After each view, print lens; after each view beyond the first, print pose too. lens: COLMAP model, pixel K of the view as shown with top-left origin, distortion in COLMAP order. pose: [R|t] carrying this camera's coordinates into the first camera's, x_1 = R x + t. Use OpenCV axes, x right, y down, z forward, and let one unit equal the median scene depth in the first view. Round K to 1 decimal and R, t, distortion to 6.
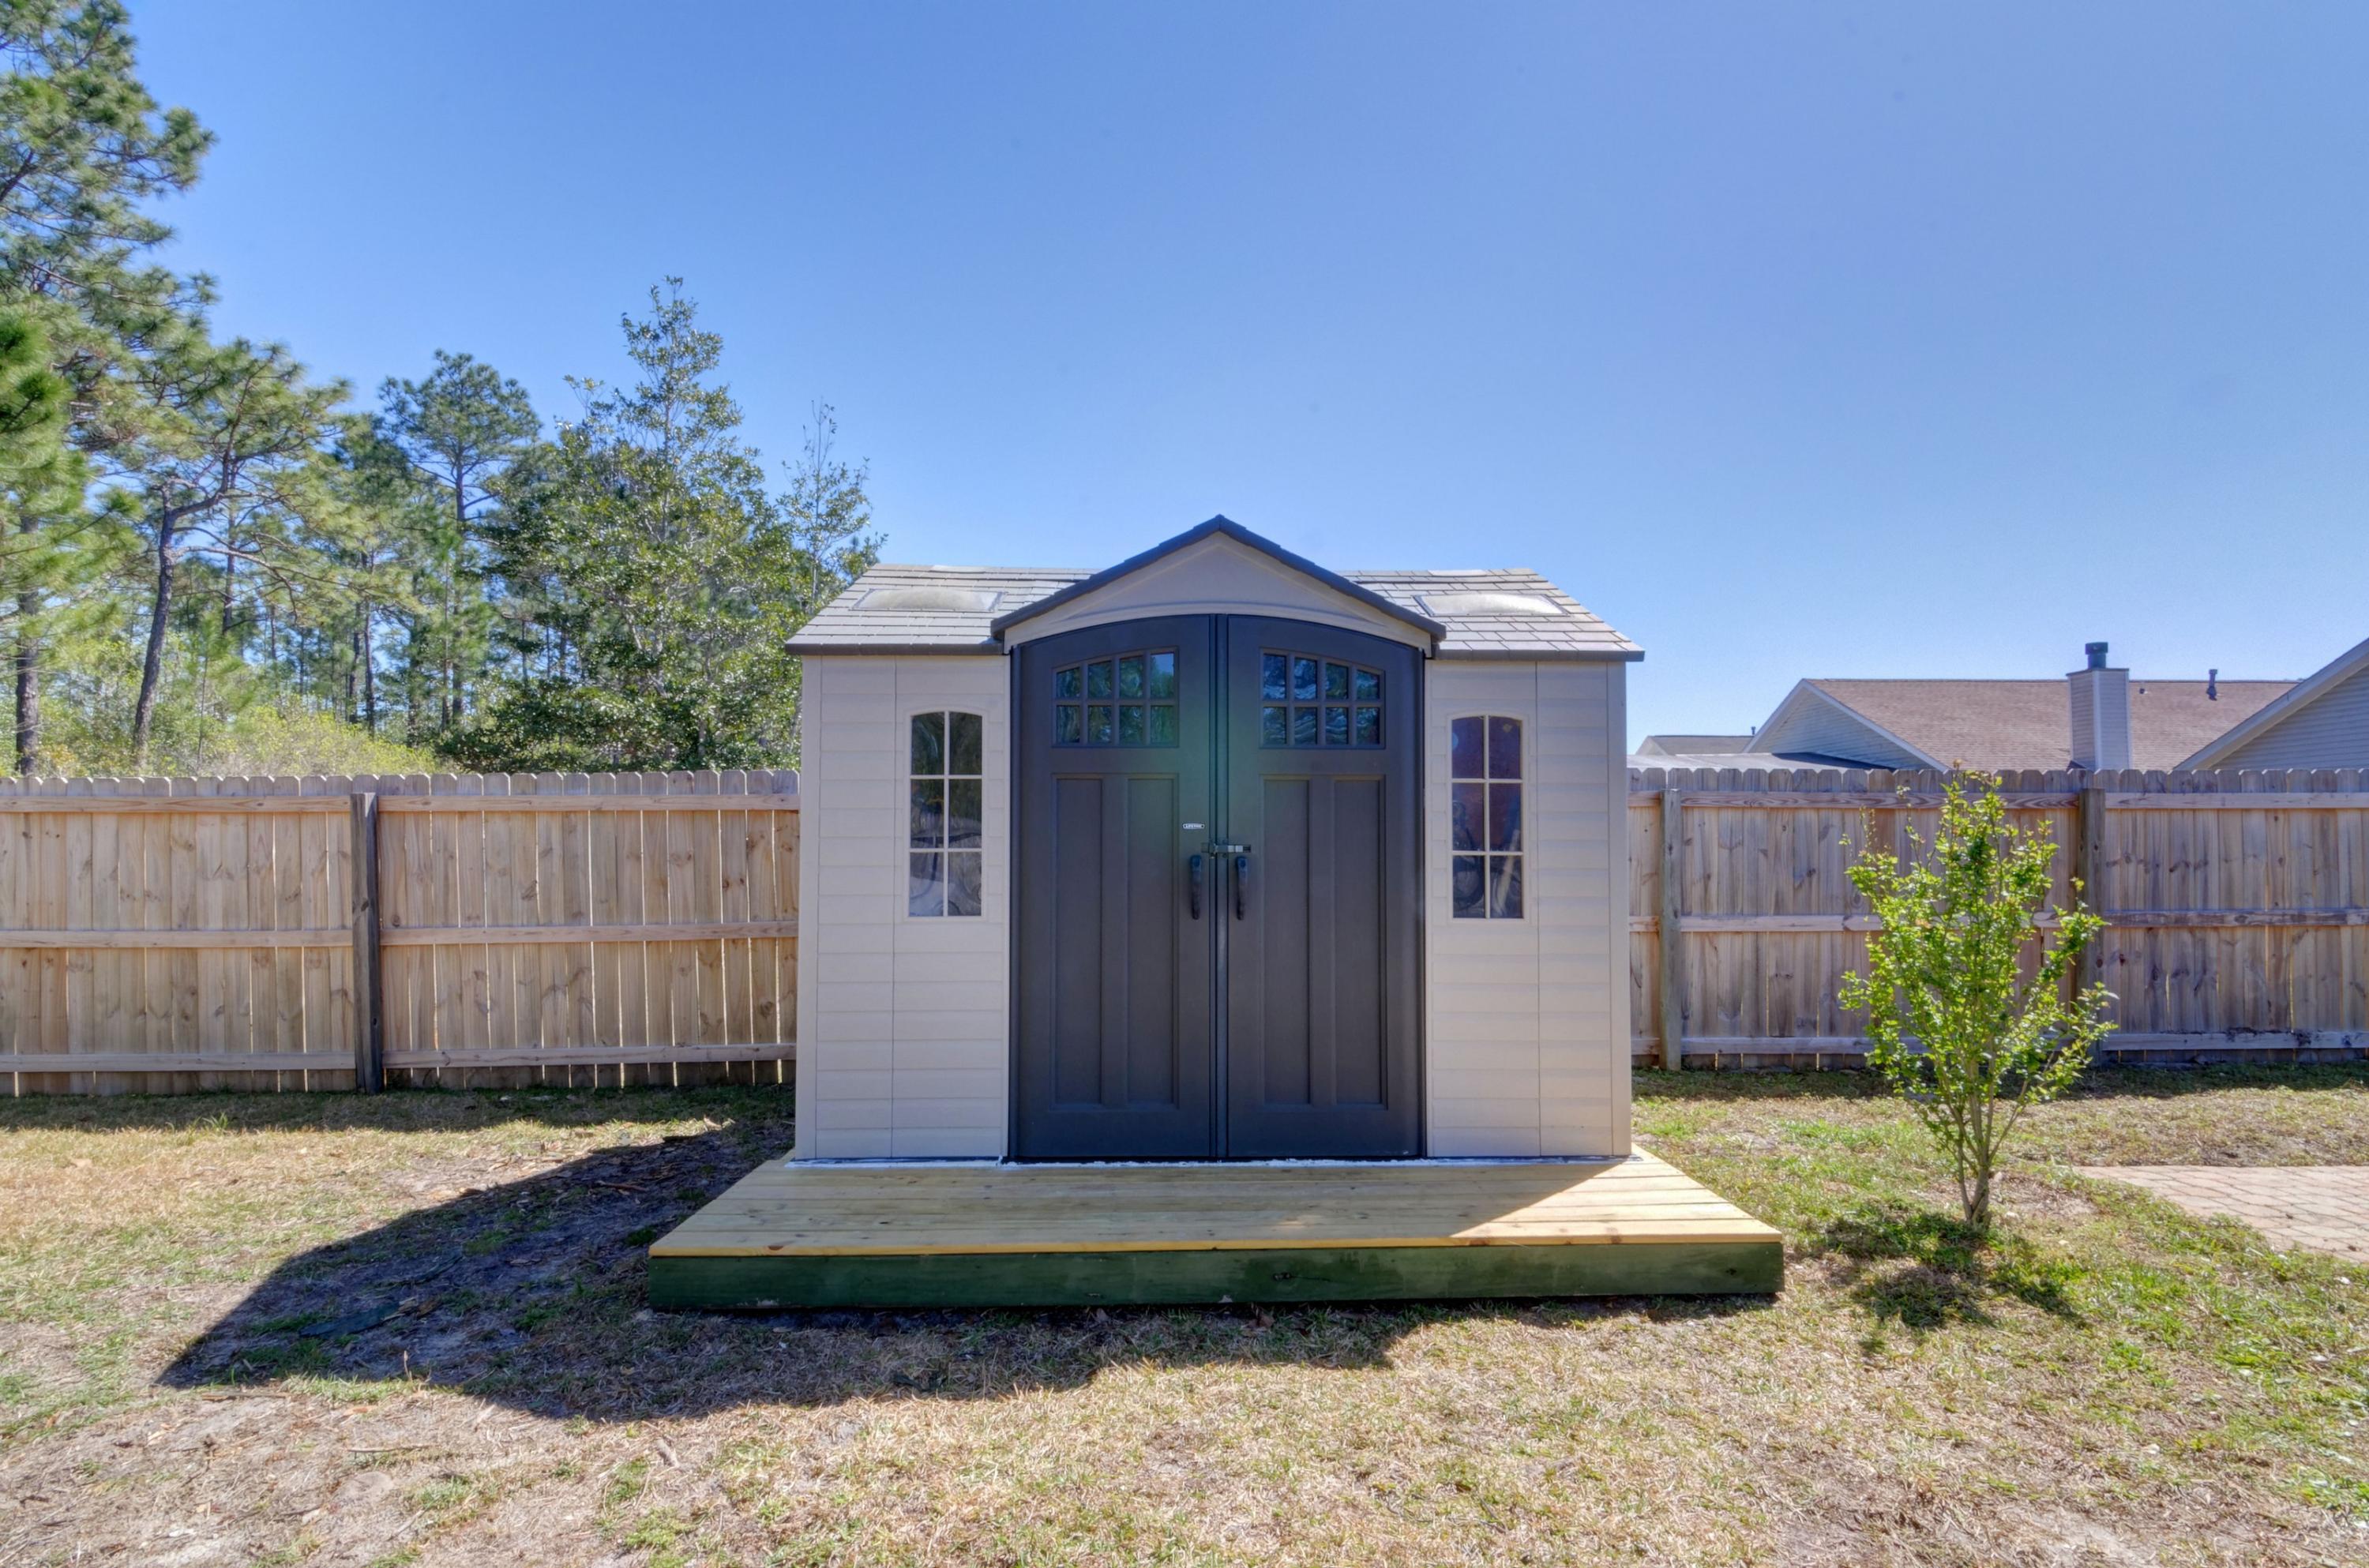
lens RADIAL K [[1139.9, 0, 1199.1], [0, 1139.9, 781.7], [0, 0, 1]] dist [0.002539, -0.000607]
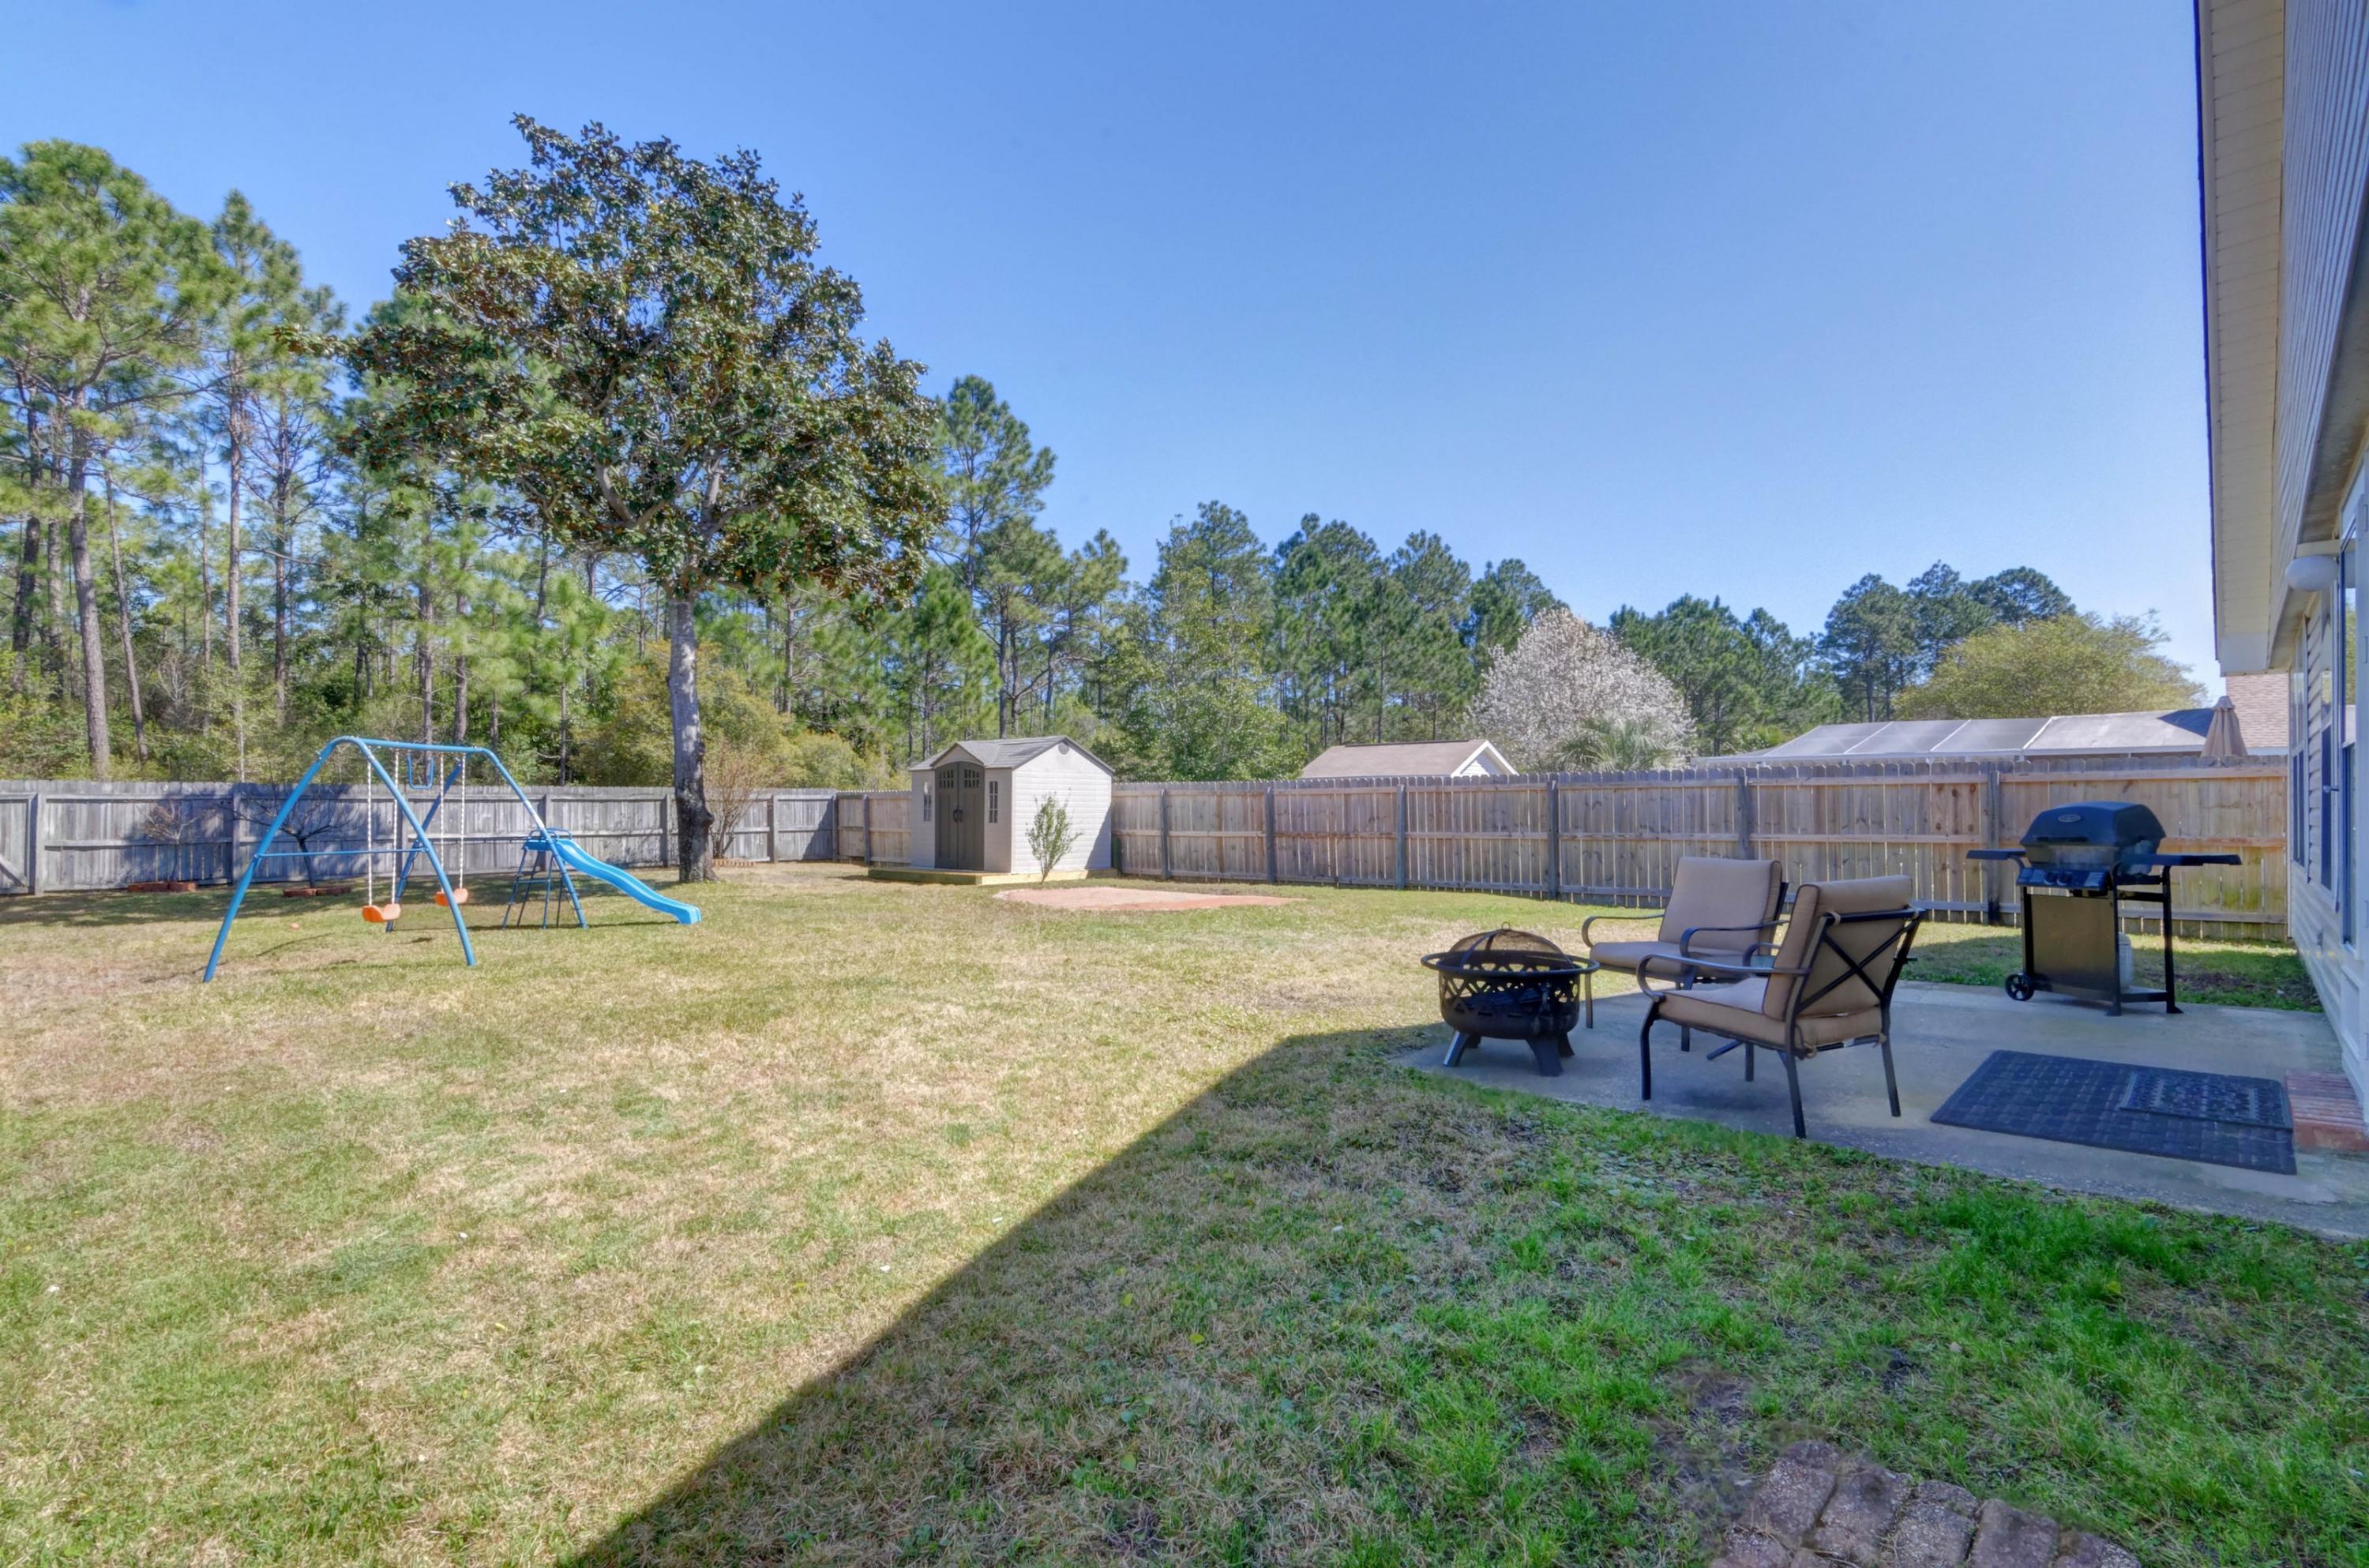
lens RADIAL K [[1139.9, 0, 1183.2], [0, 1139.9, 783.4], [0, 0, 1]] dist [0.002539, -0.000607]
pose [[0.717365, -0.014686, -0.696542, 2.576609], [0.039756, 0.999012, 0.019881, -0.068532], [0.695562, -0.041954, 0.717240, -1.161668]]
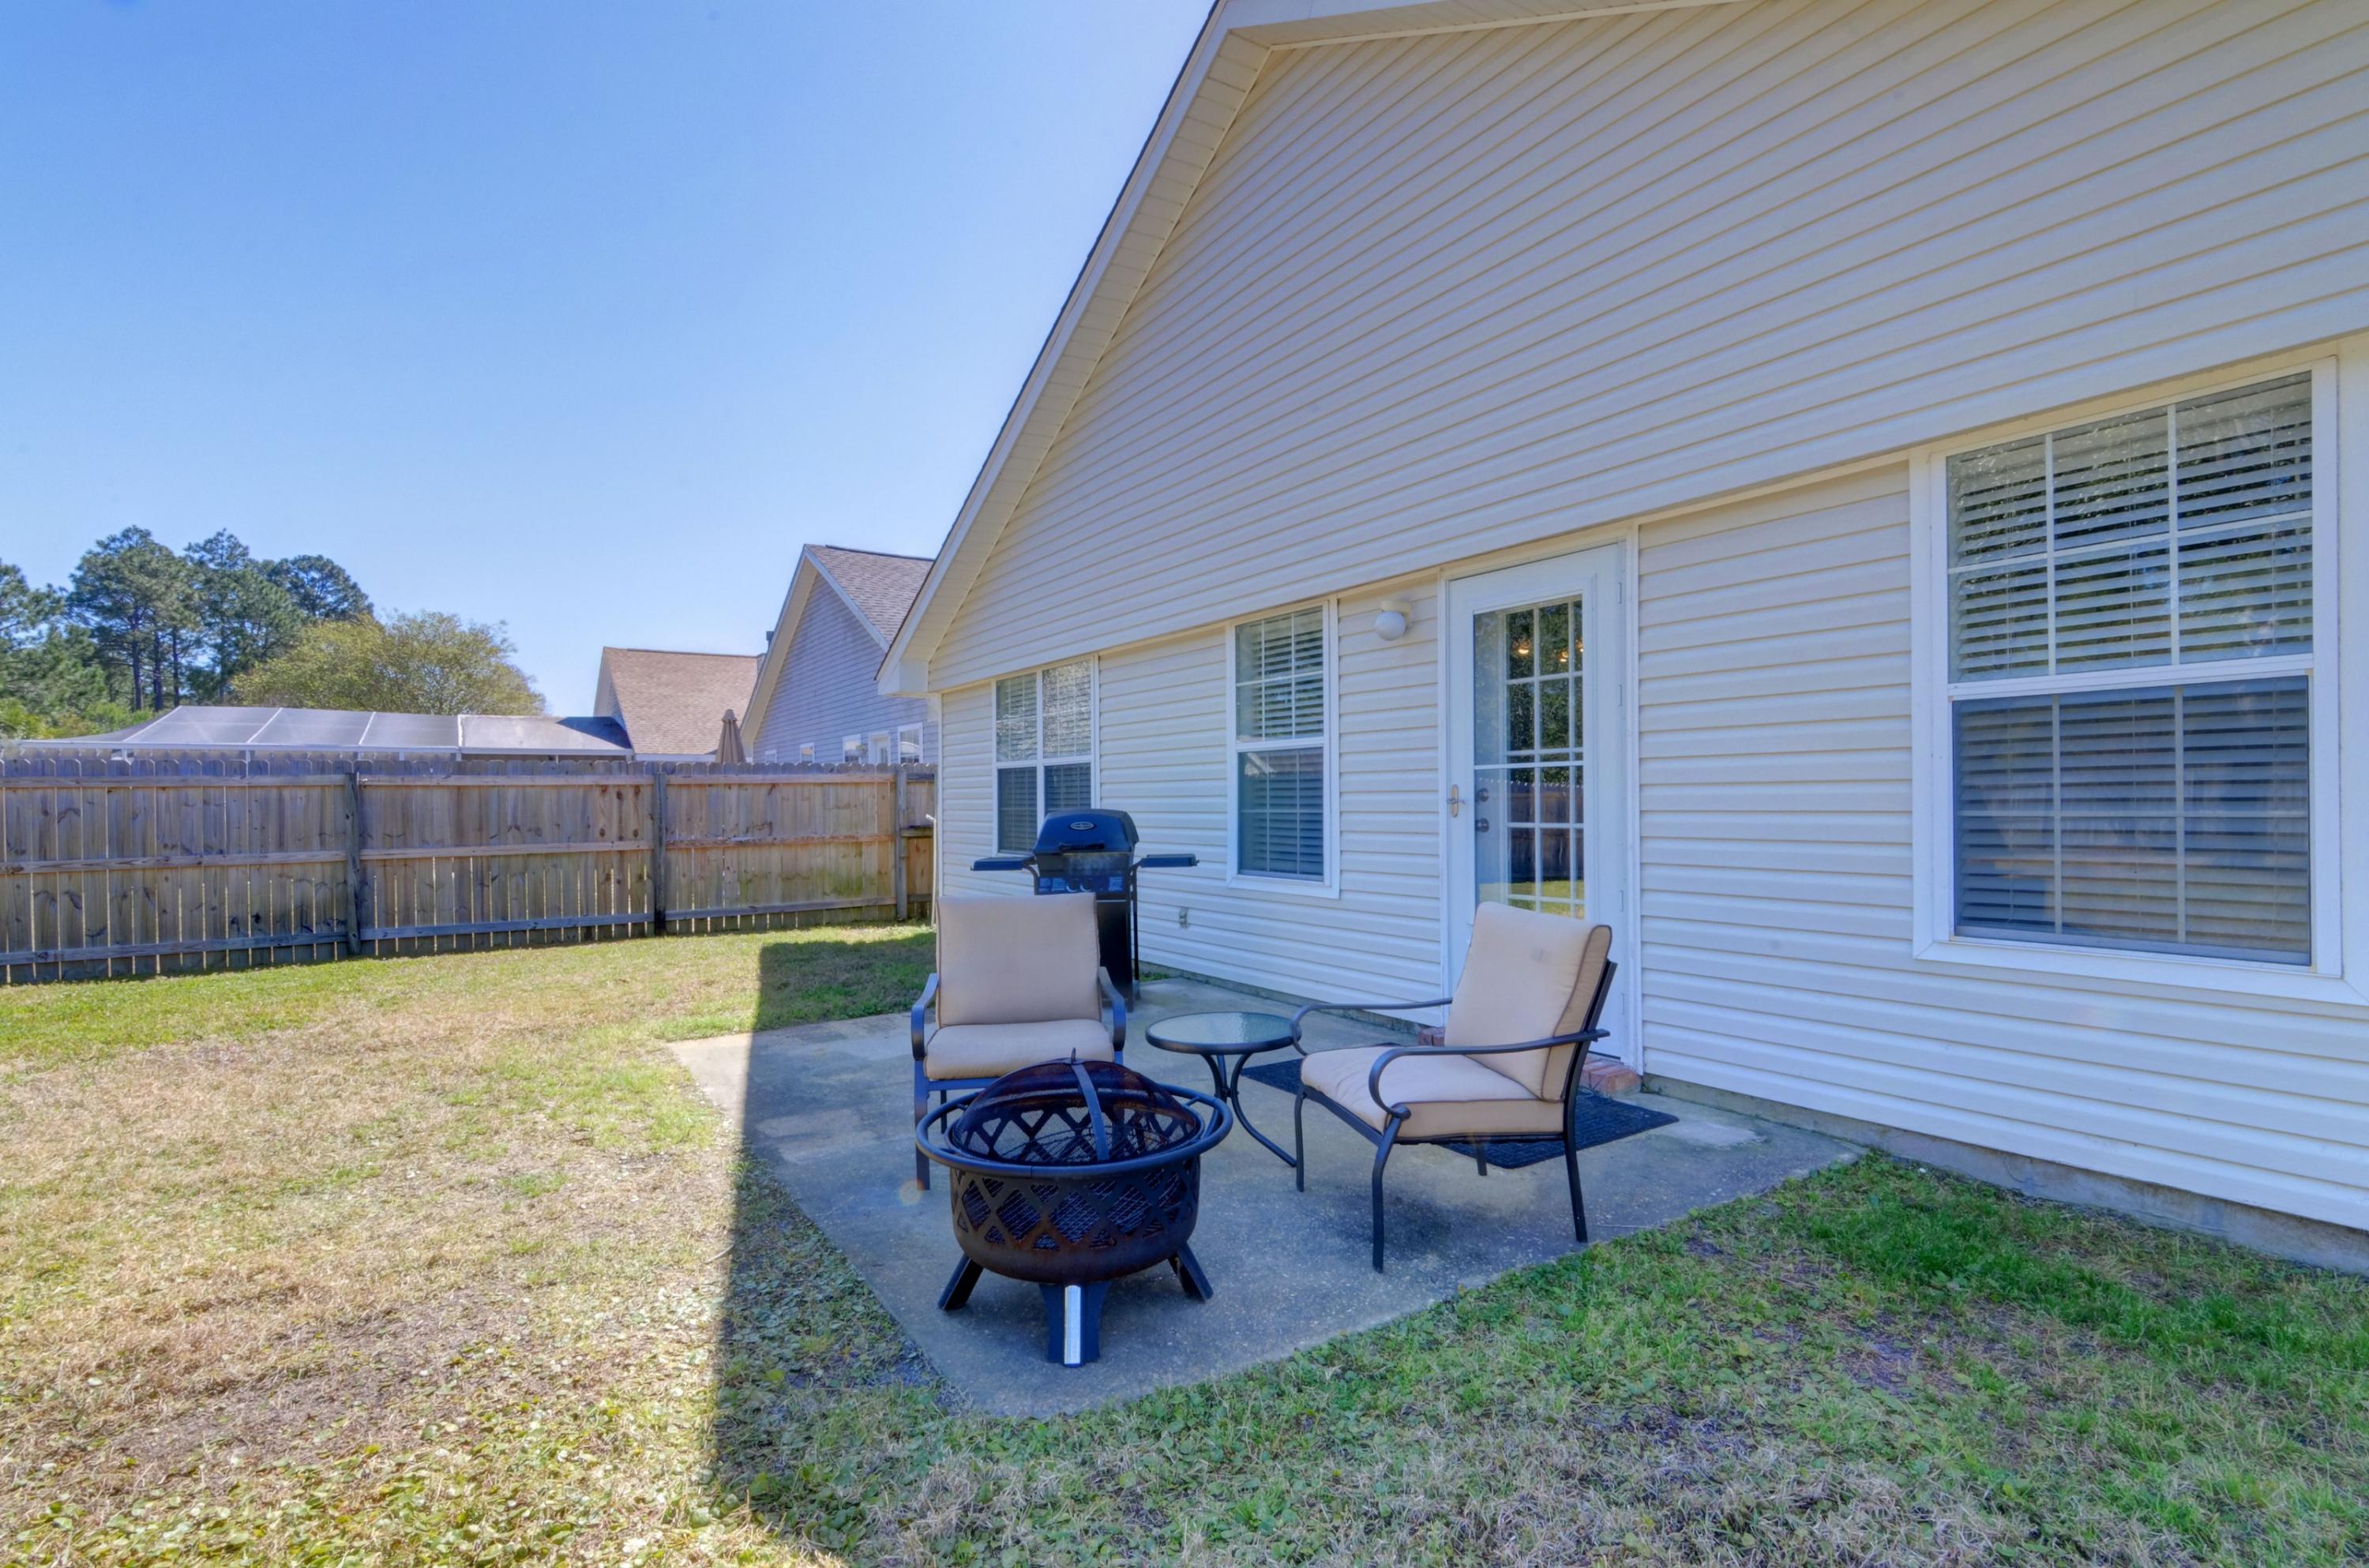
lens RADIAL K [[1139.9, 0, 1194.2], [0, 1139.9, 797.6], [0, 0, 1]] dist [0.002539, -0.000607]
pose [[0.854174, -0.007999, 0.519926, 2.029616], [-0.020903, 0.998545, 0.049703, -0.065045], [-0.519567, -0.053323, 0.852764, -0.845981]]
